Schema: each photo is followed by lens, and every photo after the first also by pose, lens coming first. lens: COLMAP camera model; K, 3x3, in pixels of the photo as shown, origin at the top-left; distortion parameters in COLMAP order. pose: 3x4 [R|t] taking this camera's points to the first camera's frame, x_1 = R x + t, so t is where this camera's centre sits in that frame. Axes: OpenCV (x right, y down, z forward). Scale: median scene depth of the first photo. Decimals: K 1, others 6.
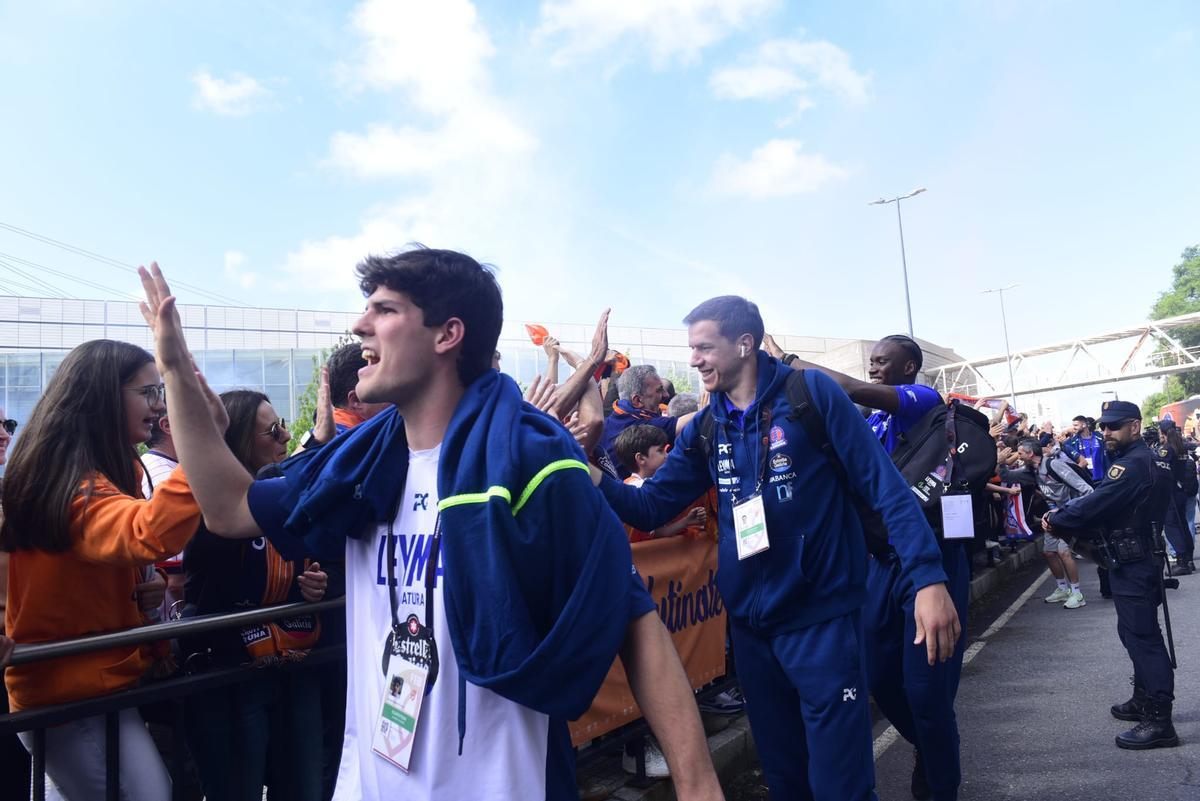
lens RADIAL K [[866.1, 0, 594.4], [0, 866.1, 394.8], [0, 0, 1]] dist [-0.041177, -0.003031]
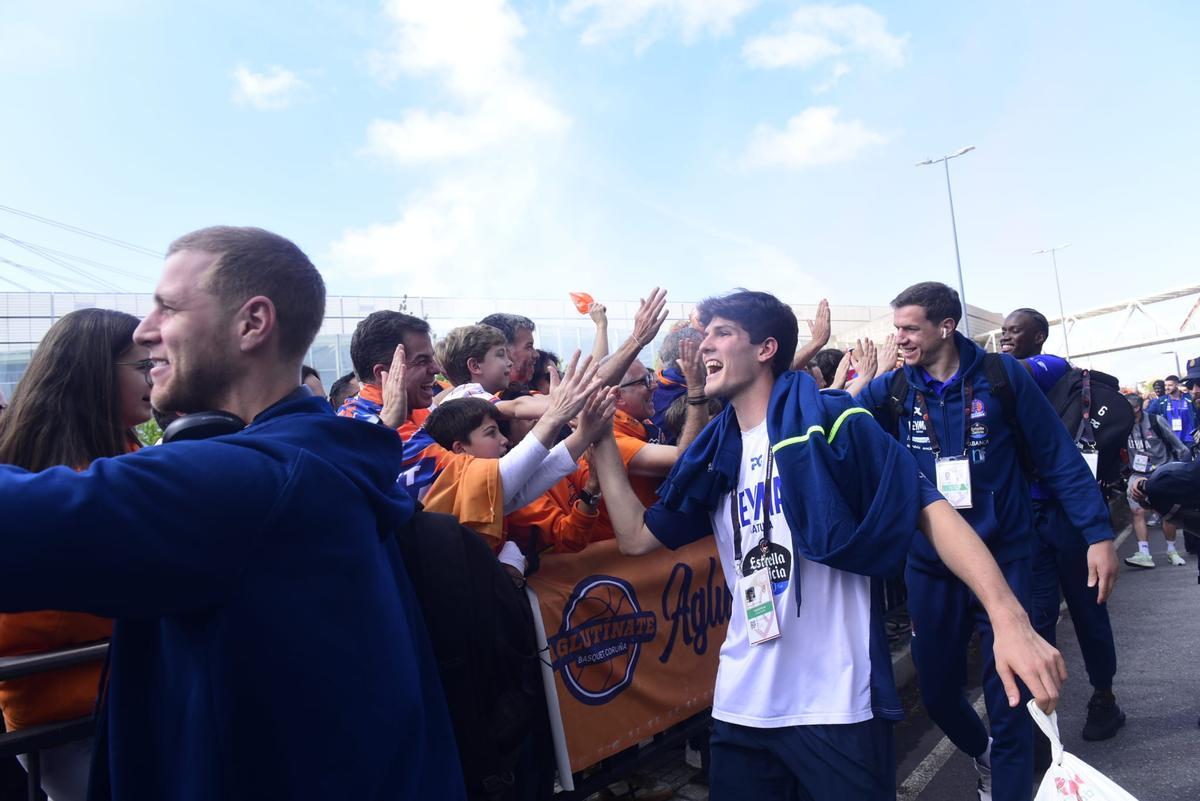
lens RADIAL K [[758.6, 0, 584.0], [0, 758.6, 404.9], [0, 0, 1]] dist [0.042390, -0.116605]
pose [[0.998461, -0.026070, -0.048942, -0.018070], [0.027591, 0.999149, 0.030658, 0.011622], [0.048101, -0.031961, 0.998331, 0.119669]]
